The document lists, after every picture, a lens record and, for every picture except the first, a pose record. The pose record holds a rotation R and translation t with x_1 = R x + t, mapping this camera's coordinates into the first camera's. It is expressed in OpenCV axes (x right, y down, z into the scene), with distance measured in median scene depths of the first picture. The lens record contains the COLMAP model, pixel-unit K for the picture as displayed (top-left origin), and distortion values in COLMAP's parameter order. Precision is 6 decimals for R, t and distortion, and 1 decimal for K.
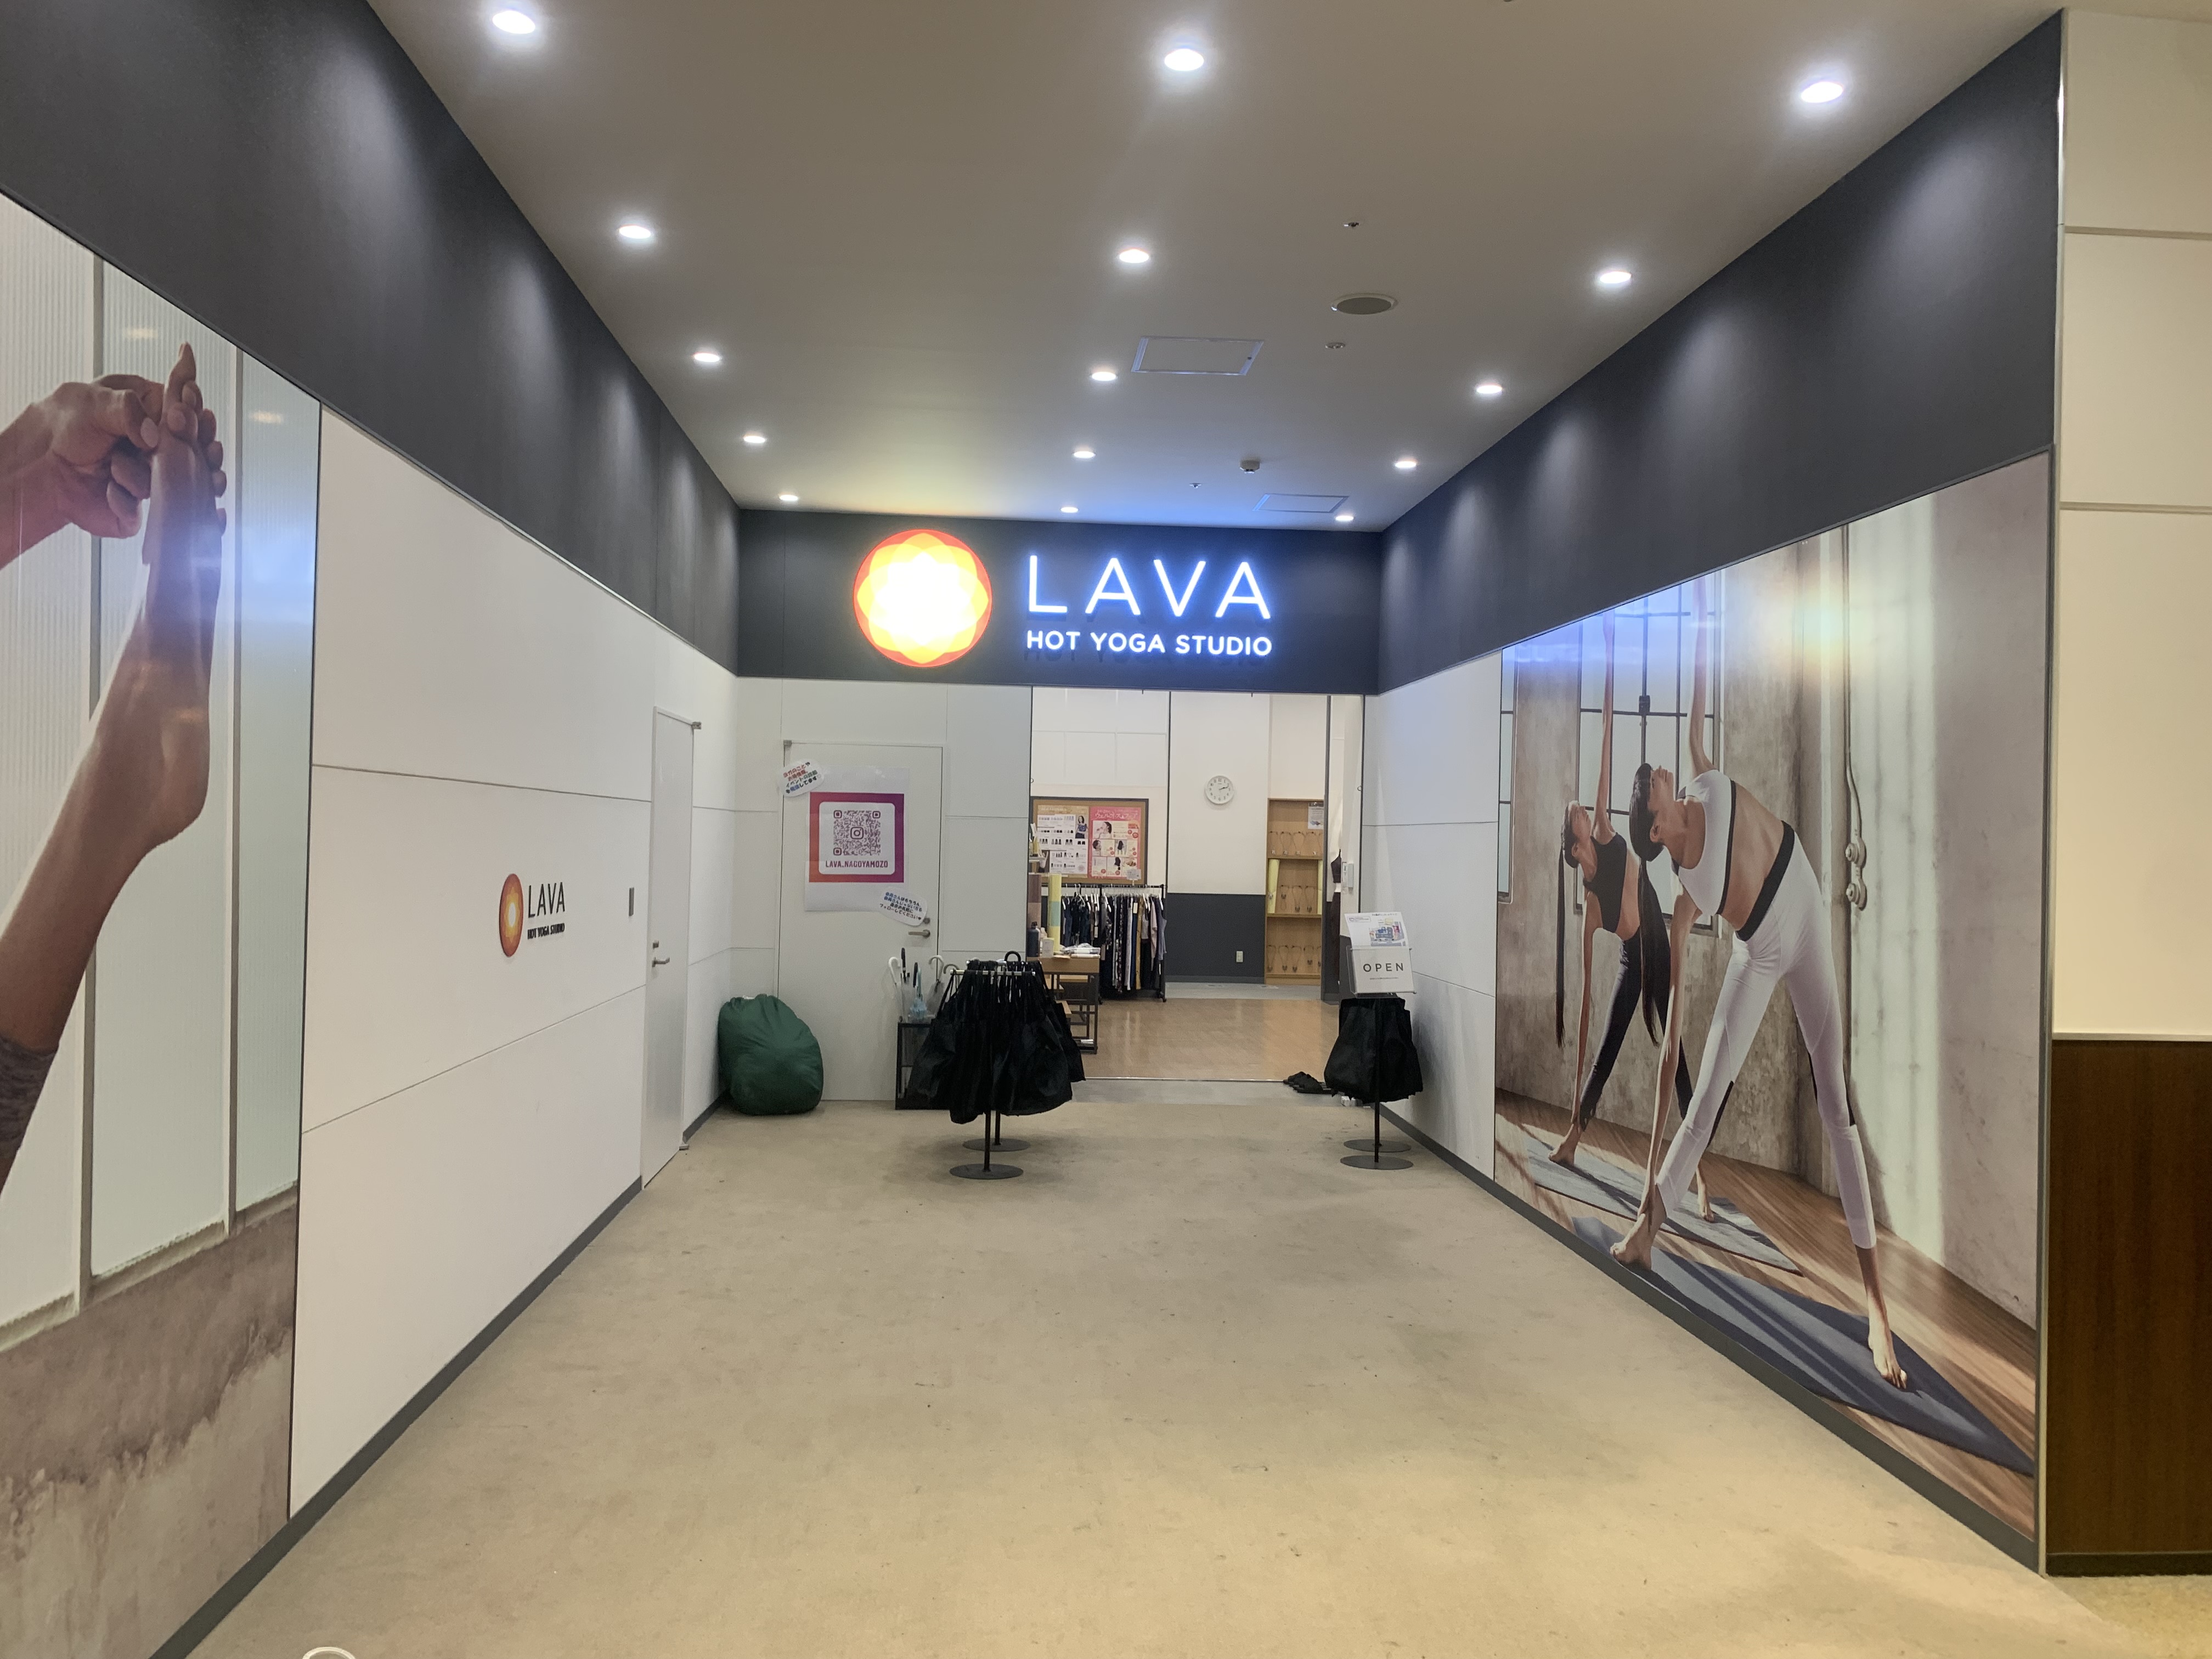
lens RADIAL K [[1676.4, 0, 1104.7], [0, 1676.4, 828.3], [0, 0, 1]] dist [0.007187, 0.000278]
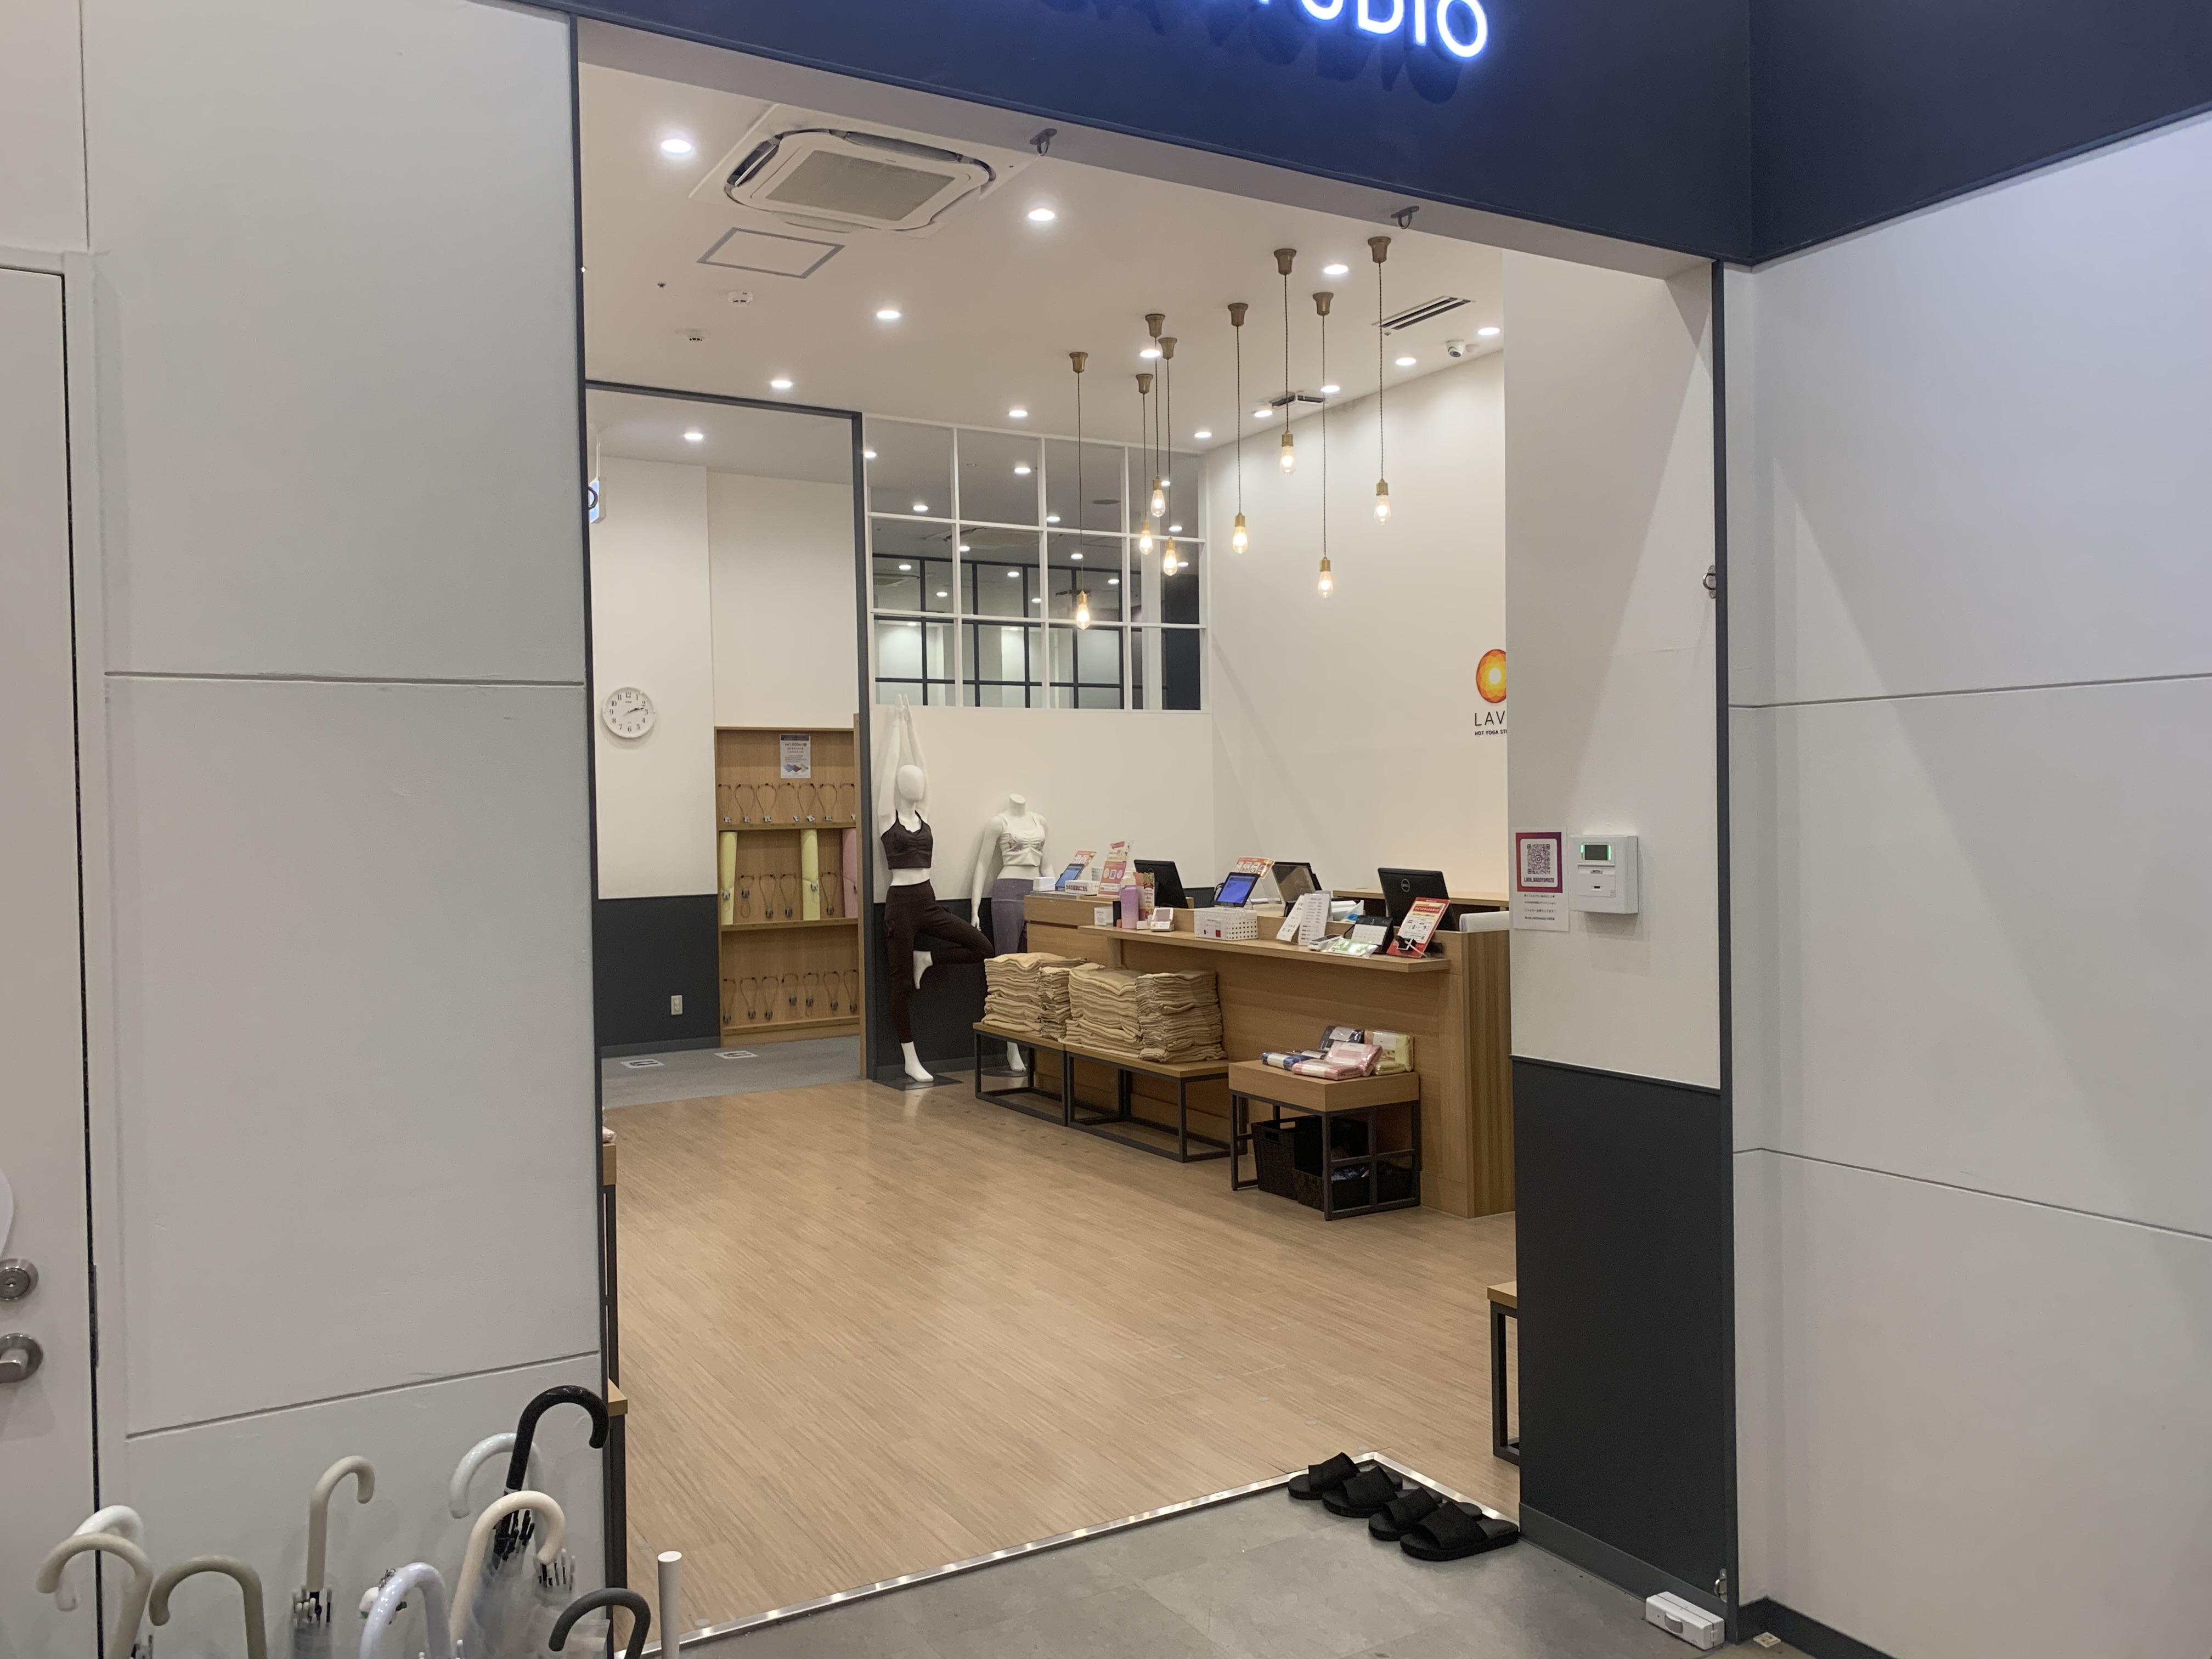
lens RADIAL K [[1676.4, 0, 1109.0], [0, 1676.4, 826.2], [0, 0, 1]] dist [0.007187, 0.000278]
pose [[0.893000, -0.046835, 0.447612, -0.041351], [0.036707, 0.998836, 0.031281, 0.003140], [-0.448557, -0.011503, 0.893680, 0.420870]]
